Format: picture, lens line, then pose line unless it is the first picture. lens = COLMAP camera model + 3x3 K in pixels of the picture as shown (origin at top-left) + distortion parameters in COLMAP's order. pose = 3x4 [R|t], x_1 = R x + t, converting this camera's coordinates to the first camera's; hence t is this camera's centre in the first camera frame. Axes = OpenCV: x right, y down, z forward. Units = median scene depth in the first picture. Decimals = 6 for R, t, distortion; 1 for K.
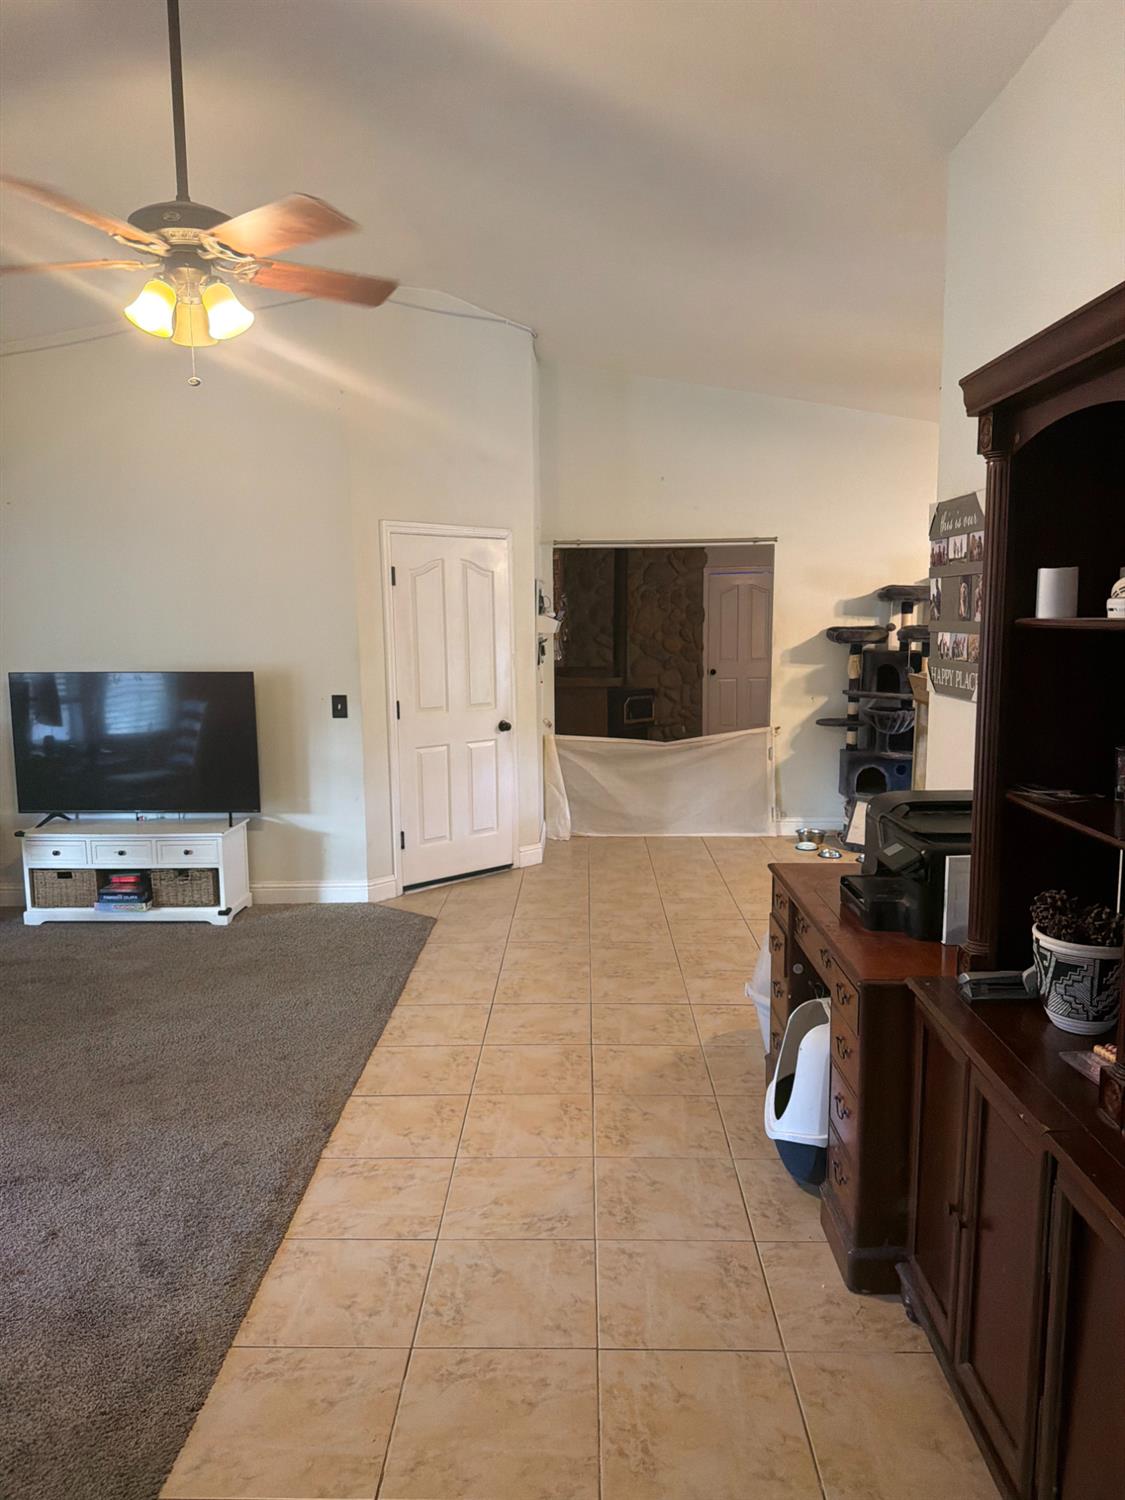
lens RADIAL K [[1065.2, 0, 562.4], [0, 1065.2, 745.2], [0, 0, 1]] dist [0.064279, -0.069033]
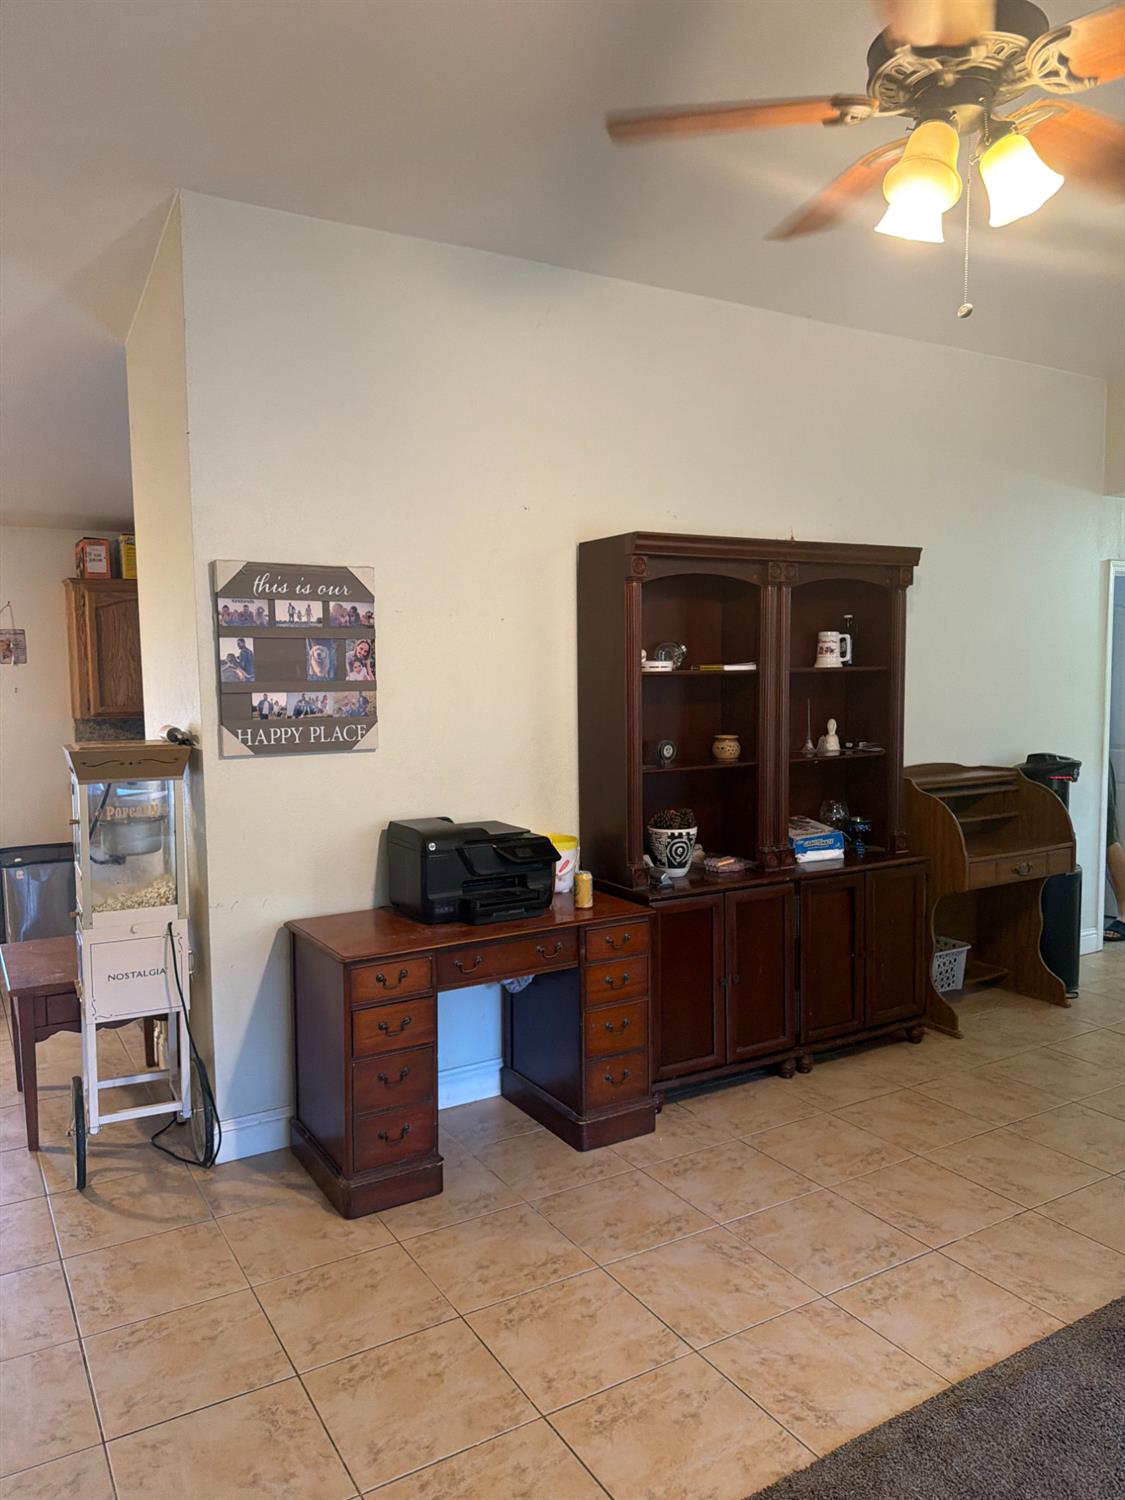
lens RADIAL K [[1065.2, 0, 557.5], [0, 1065.2, 751.1], [0, 0, 1]] dist [0.064279, -0.069033]
pose [[-0.525557, -0.059564, 0.848671, -0.678993], [0.119201, 0.982550, 0.142778, -0.173758], [-0.842366, 0.176201, -0.509286, 1.379597]]
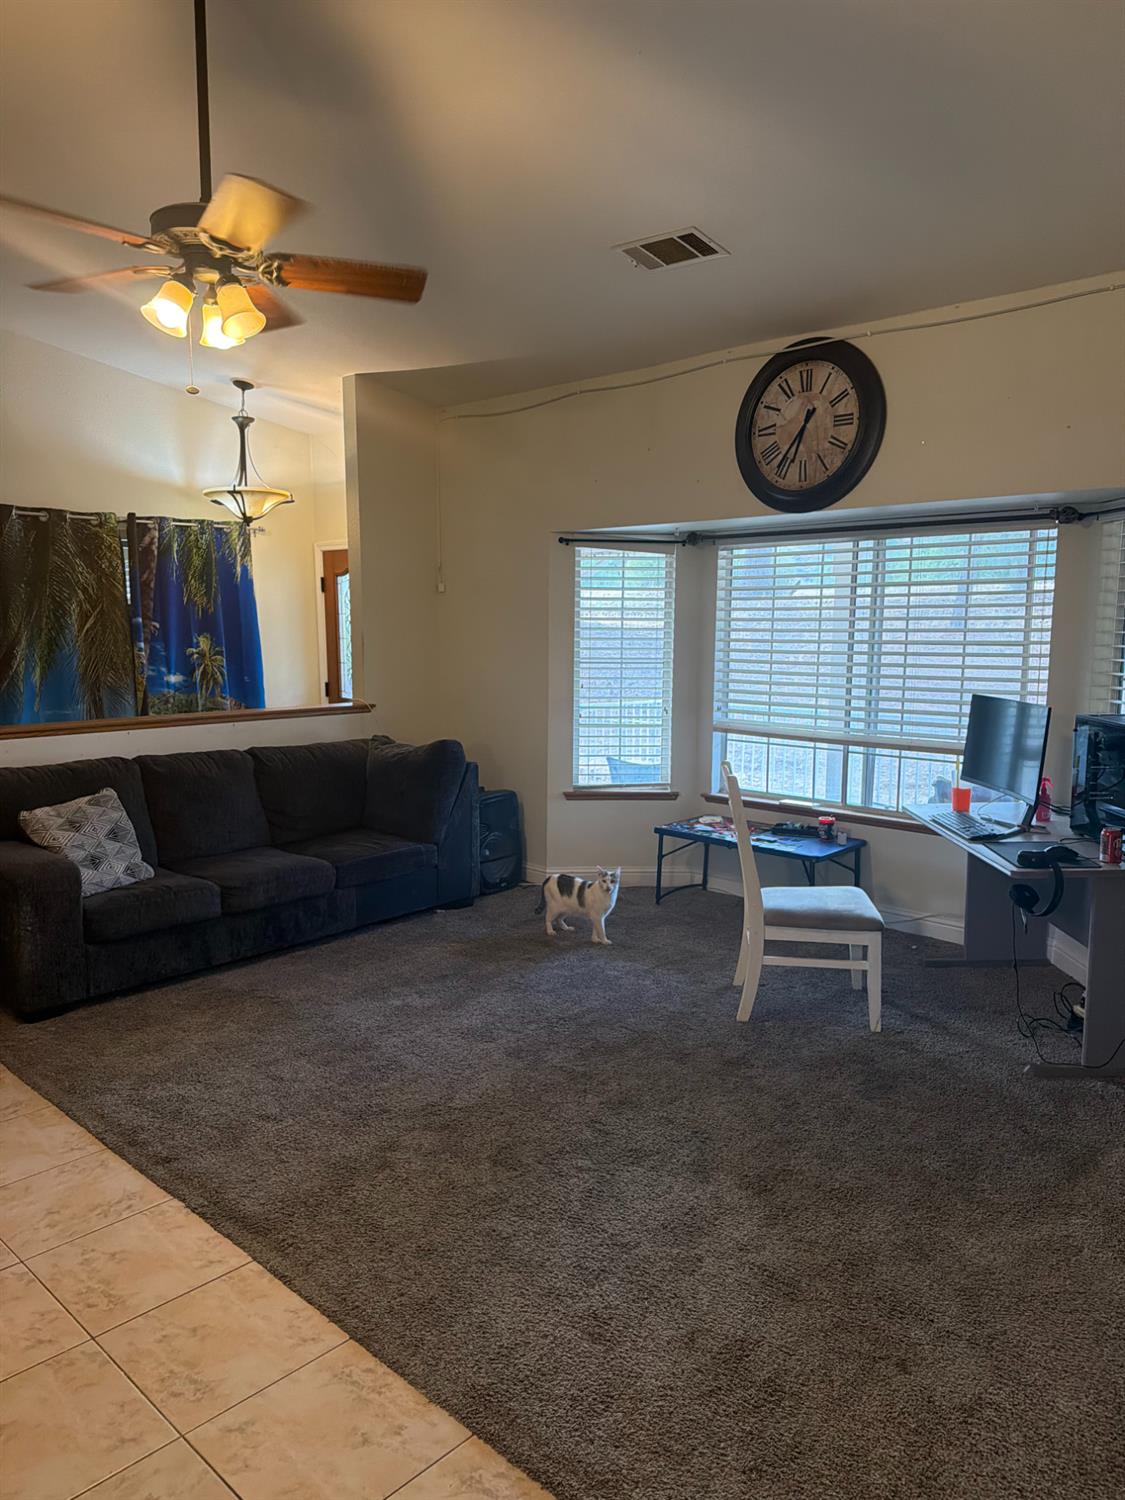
lens RADIAL K [[1065.2, 0, 554.1], [0, 1065.2, 758.8], [0, 0, 1]] dist [0.064279, -0.069033]
pose [[-0.681797, 0.103923, -0.724122, 0.184285], [-0.083005, 0.972476, 0.217719, -0.212312], [0.726817, 0.208546, -0.654405, 1.730454]]
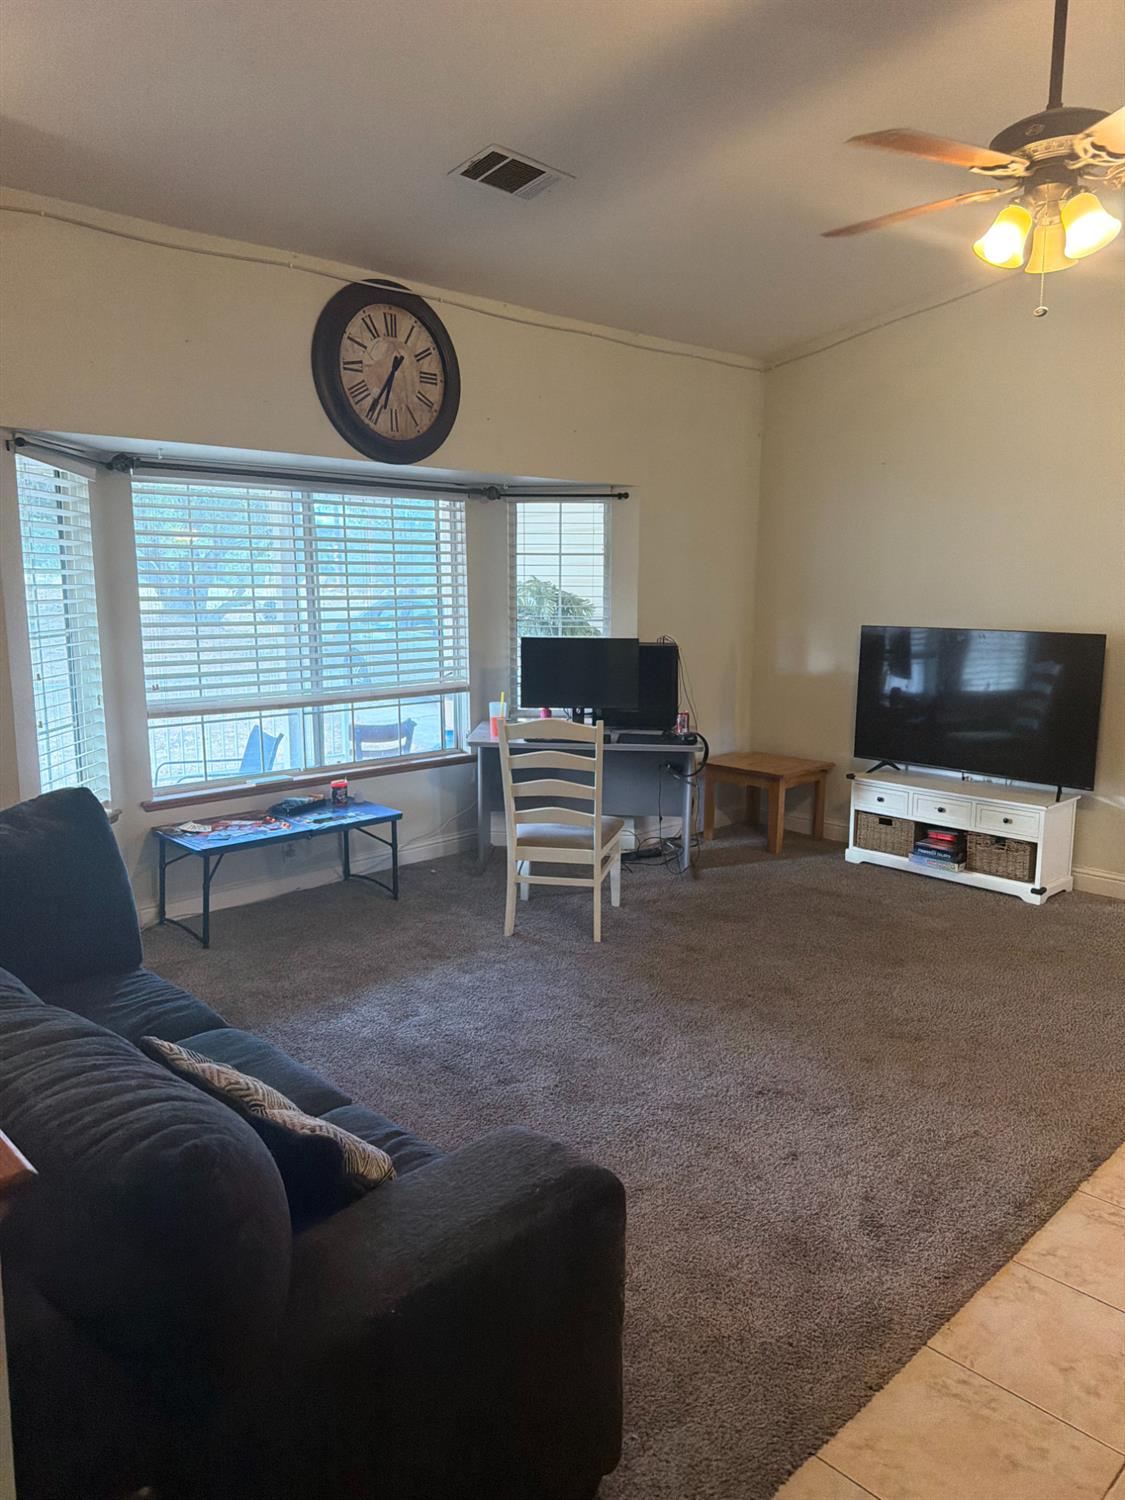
lens RADIAL K [[1065.2, 0, 568.0], [0, 1065.2, 748.8], [0, 0, 1]] dist [0.064279, -0.069033]
pose [[0.711497, 0.124238, -0.691619, 0.045300], [-0.094007, 0.992228, 0.081529, -0.008661], [0.696373, 0.007009, 0.717646, 0.068398]]
